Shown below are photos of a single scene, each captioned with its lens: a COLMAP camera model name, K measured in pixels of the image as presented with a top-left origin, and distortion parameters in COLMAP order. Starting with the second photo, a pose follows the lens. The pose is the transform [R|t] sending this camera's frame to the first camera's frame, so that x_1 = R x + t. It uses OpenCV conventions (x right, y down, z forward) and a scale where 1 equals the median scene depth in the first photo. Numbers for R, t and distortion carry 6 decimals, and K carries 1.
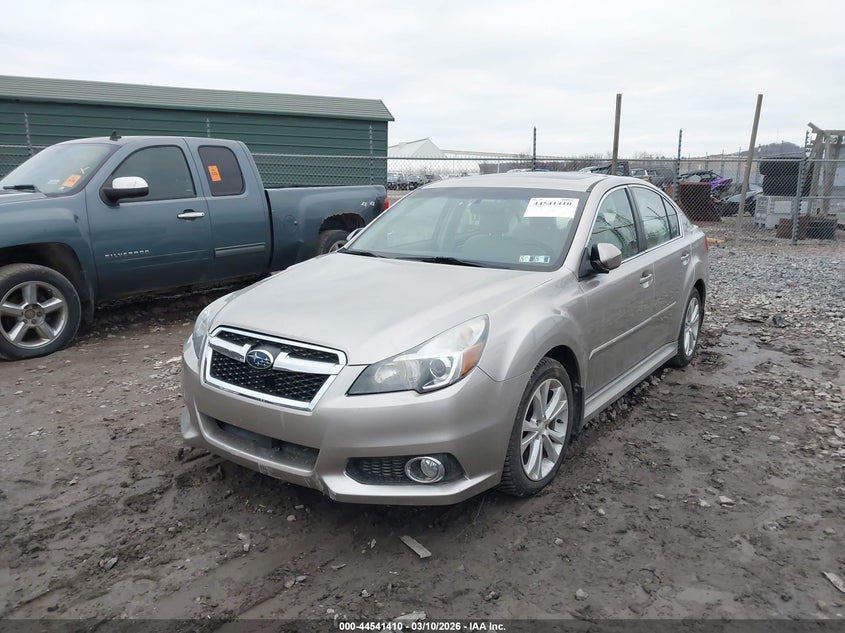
lens RADIAL K [[673.2, 0, 418.2], [0, 673.2, 315.6], [0, 0, 1]] dist [0.002811, 0.001316]
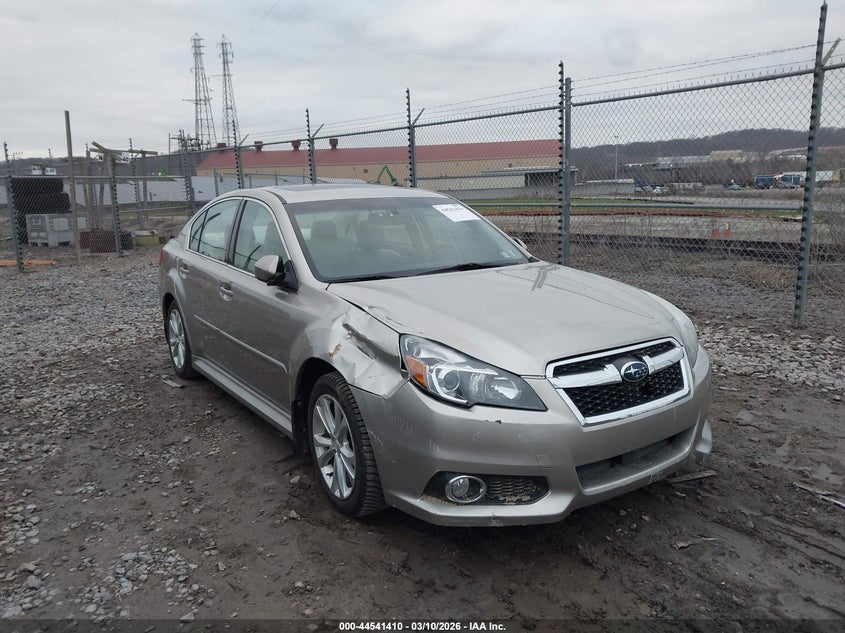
lens RADIAL K [[673.2, 0, 420.3], [0, 673.2, 316.4], [0, 0, 1]] dist [0.002811, 0.001316]
pose [[0.348889, -0.186158, 0.918489, -1.154333], [0.211630, 0.970407, 0.116292, -0.178207], [-0.912956, 0.153807, 0.377961, 0.871688]]
